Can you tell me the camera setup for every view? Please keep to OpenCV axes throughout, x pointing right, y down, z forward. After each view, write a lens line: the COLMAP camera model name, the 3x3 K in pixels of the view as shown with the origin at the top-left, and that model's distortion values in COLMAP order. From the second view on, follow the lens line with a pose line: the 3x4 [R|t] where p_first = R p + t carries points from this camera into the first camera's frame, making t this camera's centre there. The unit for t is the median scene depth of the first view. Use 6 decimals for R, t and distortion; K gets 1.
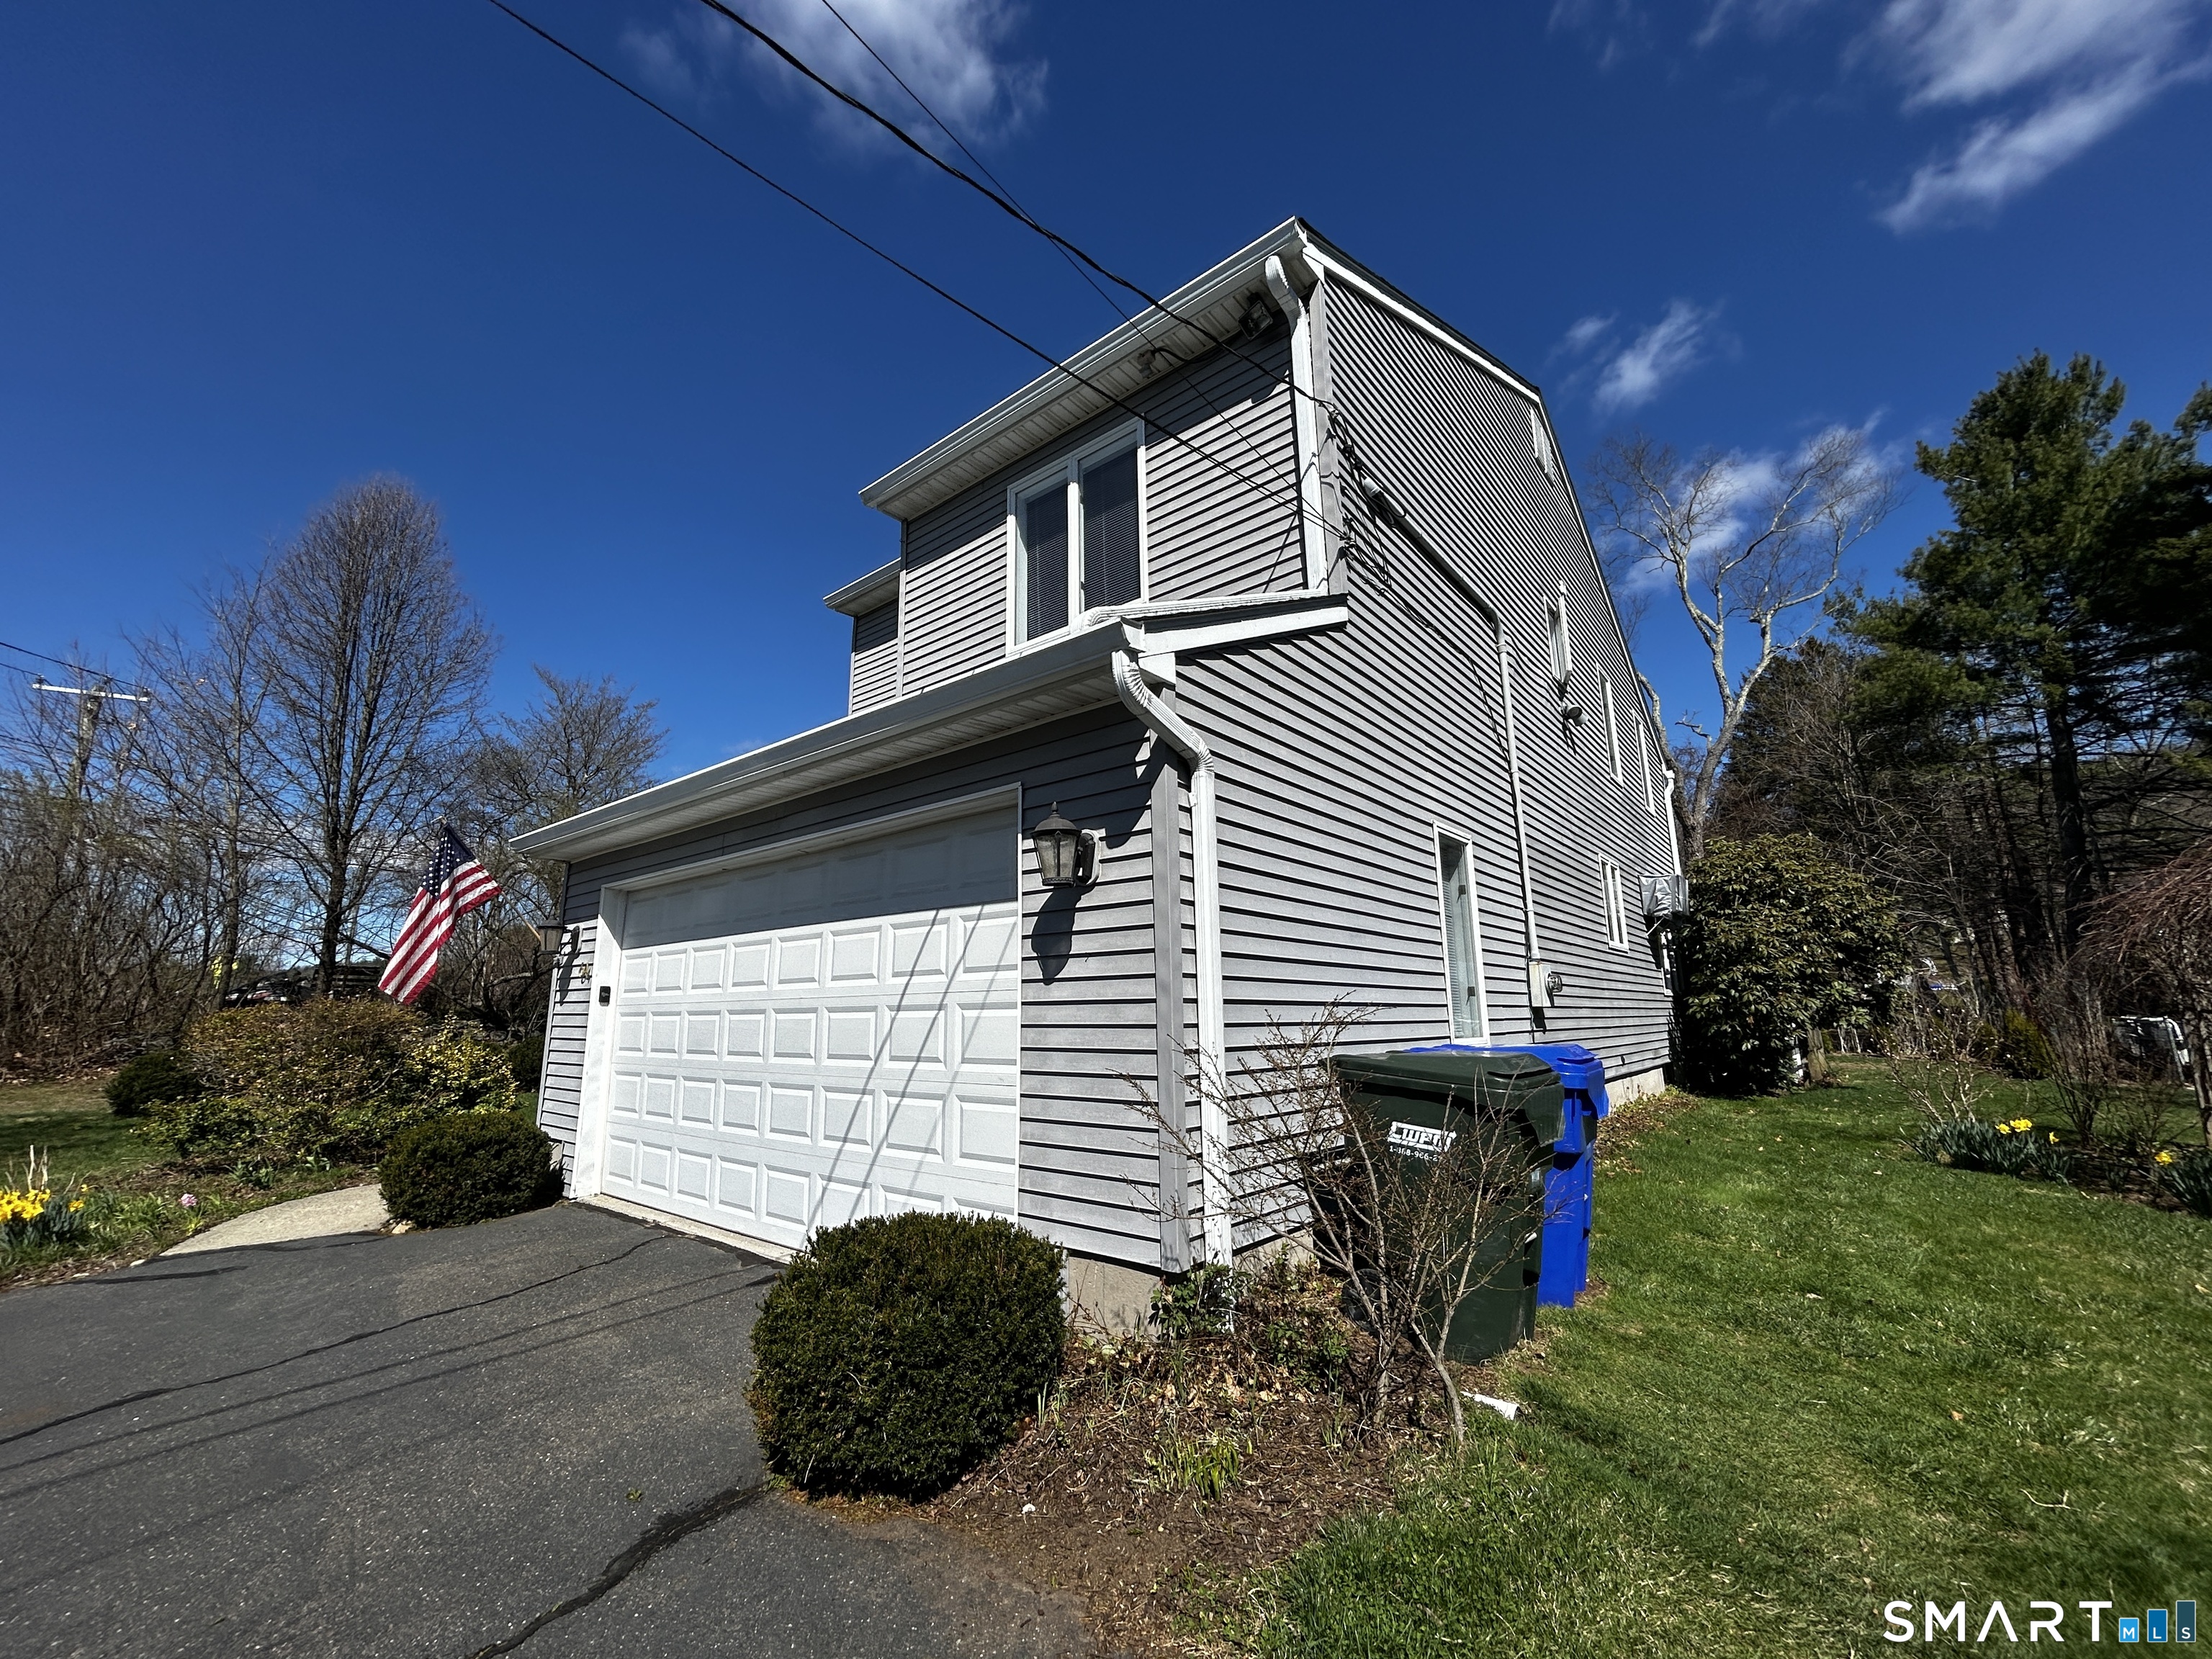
lens RADIAL K [[891.4, 0, 1097.5], [0, 891.4, 825.9], [0, 0, 1]] dist [-0.004441, 0.001623]
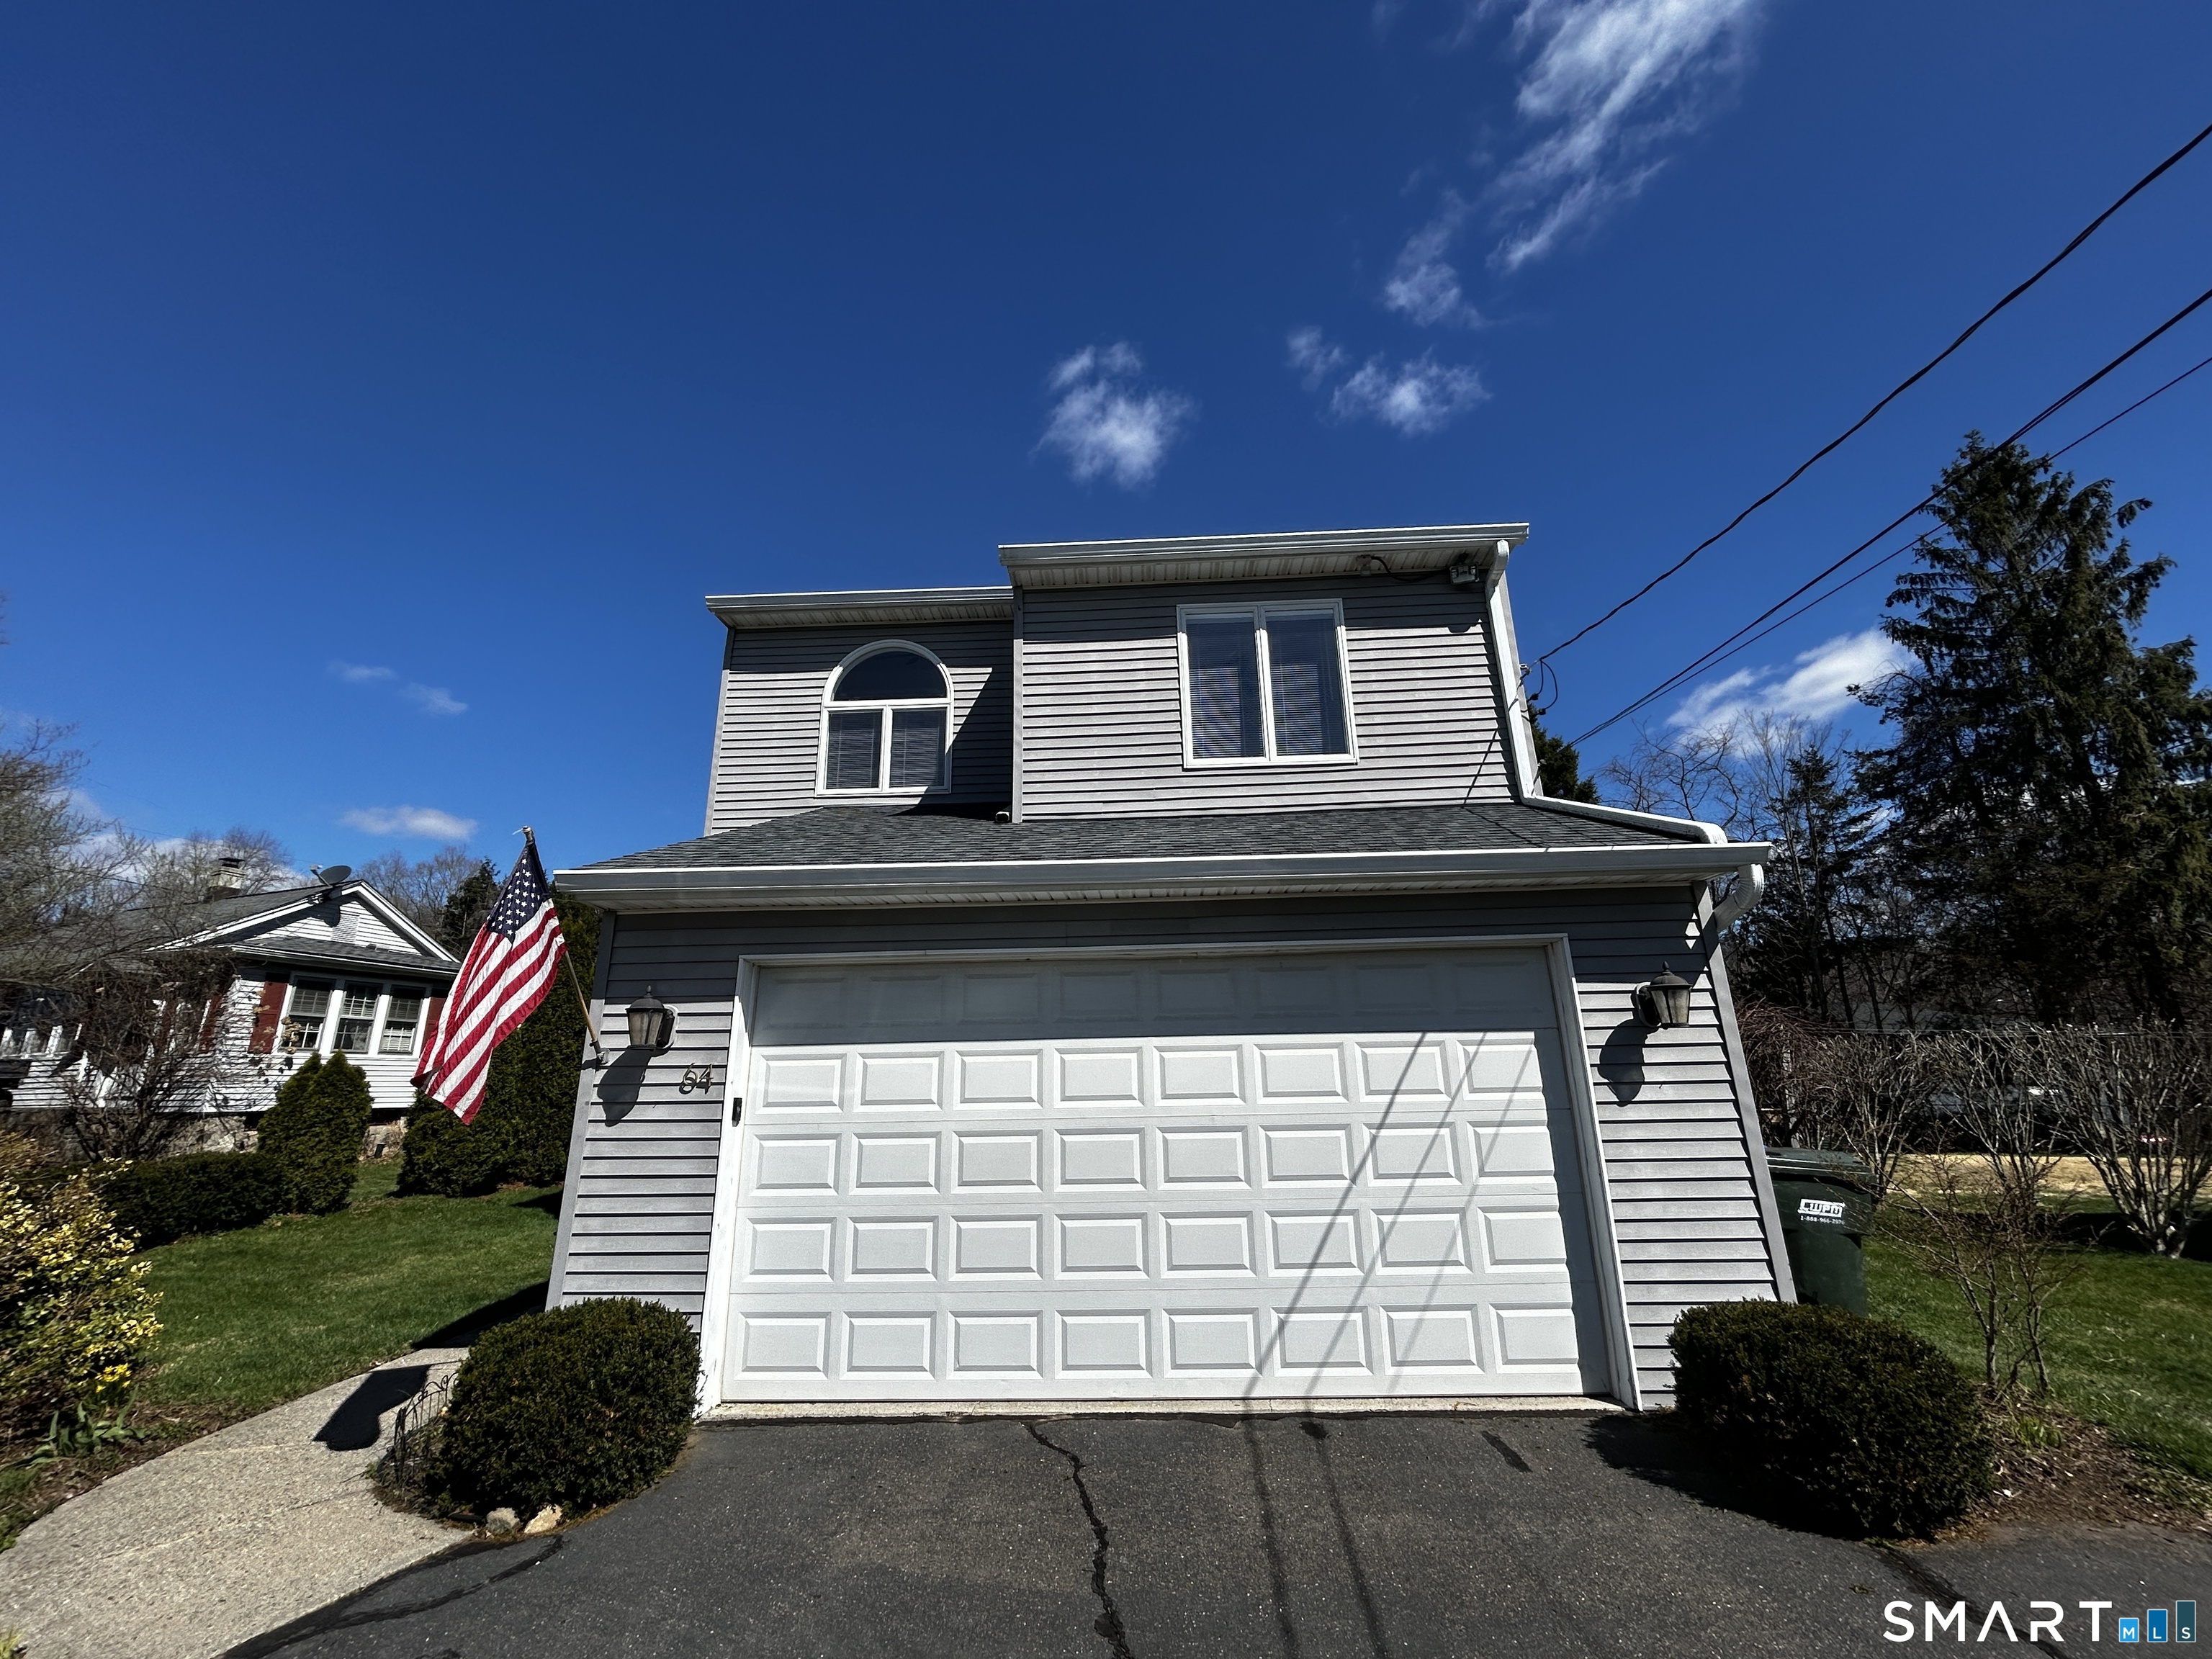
lens RADIAL K [[891.4, 0, 1095.5], [0, 891.4, 833.4], [0, 0, 1]] dist [-0.004441, 0.001623]
pose [[0.791229, 0.169084, 0.587679, -1.169248], [-0.118718, 0.985203, -0.123621, 0.037219], [-0.599885, 0.028045, 0.799594, 0.364948]]
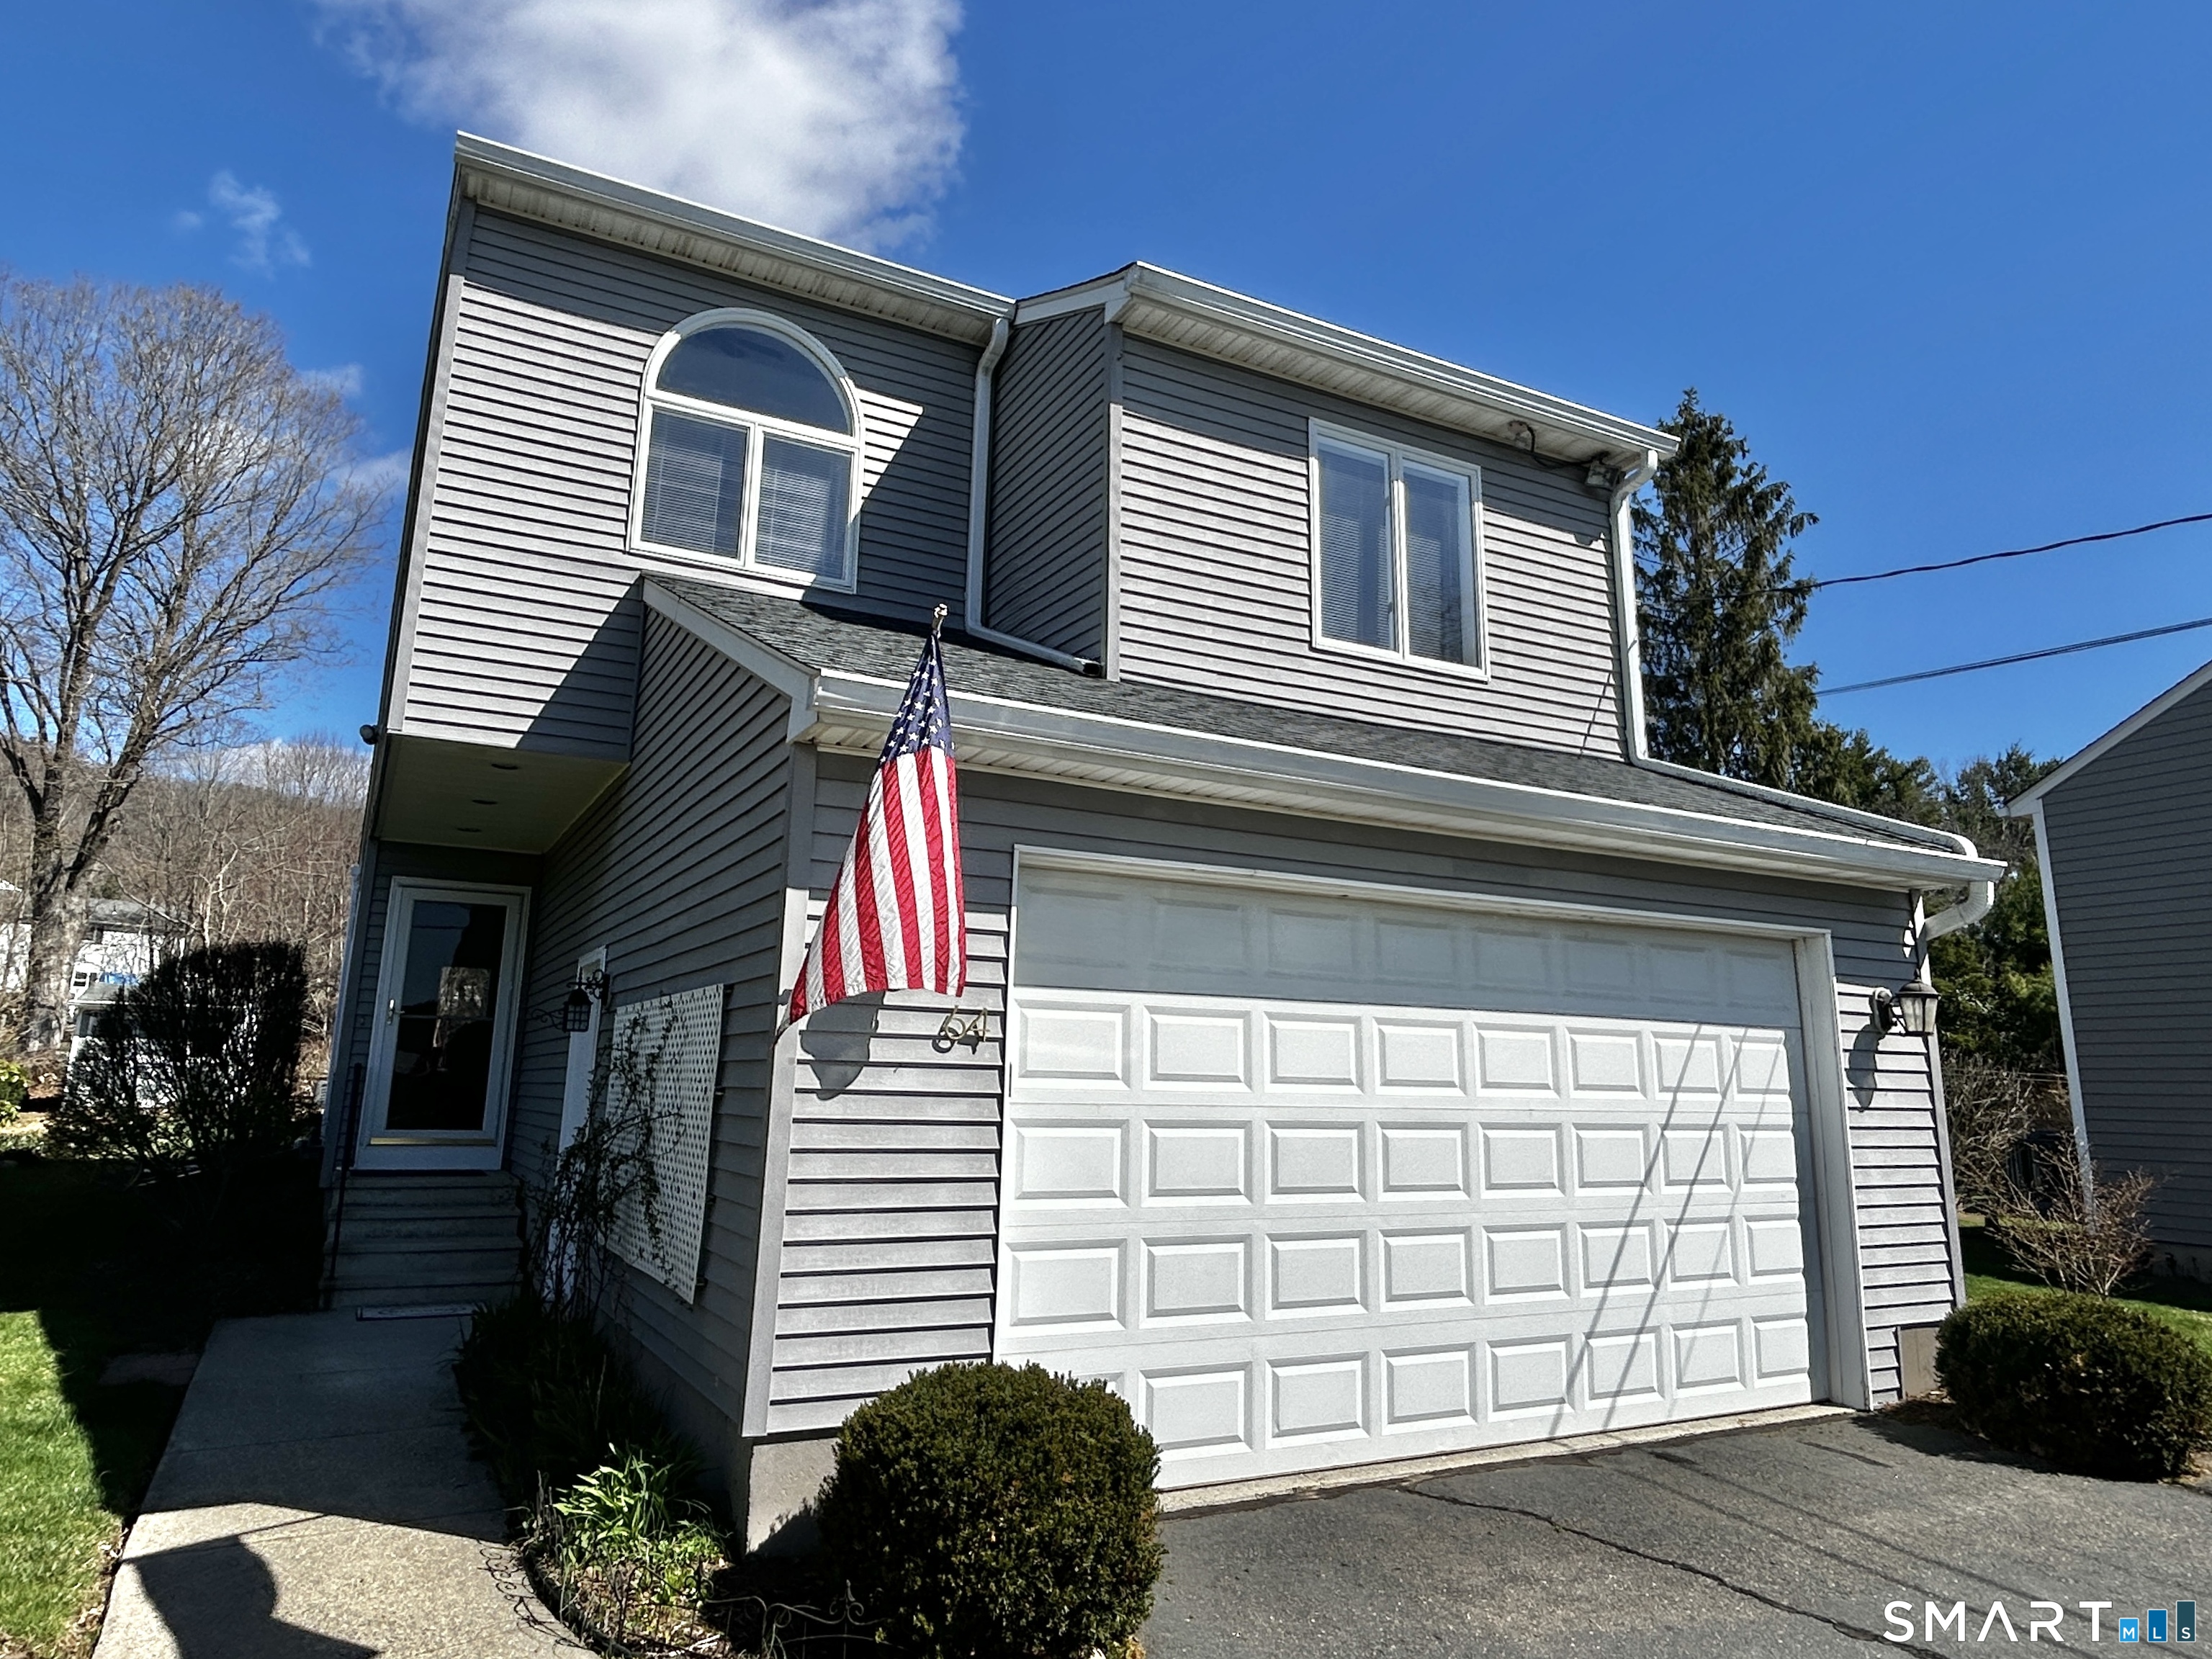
lens RADIAL K [[1384.0, 0, 1079.7], [0, 1384.0, 774.2], [0, 0, 1]] dist [0.006262, -0.011023]
pose [[0.377290, 0.220958, 0.899350, -1.827762], [-0.217120, 0.965158, -0.146042, 0.197142], [-0.900284, -0.140166, 0.412119, 1.023144]]
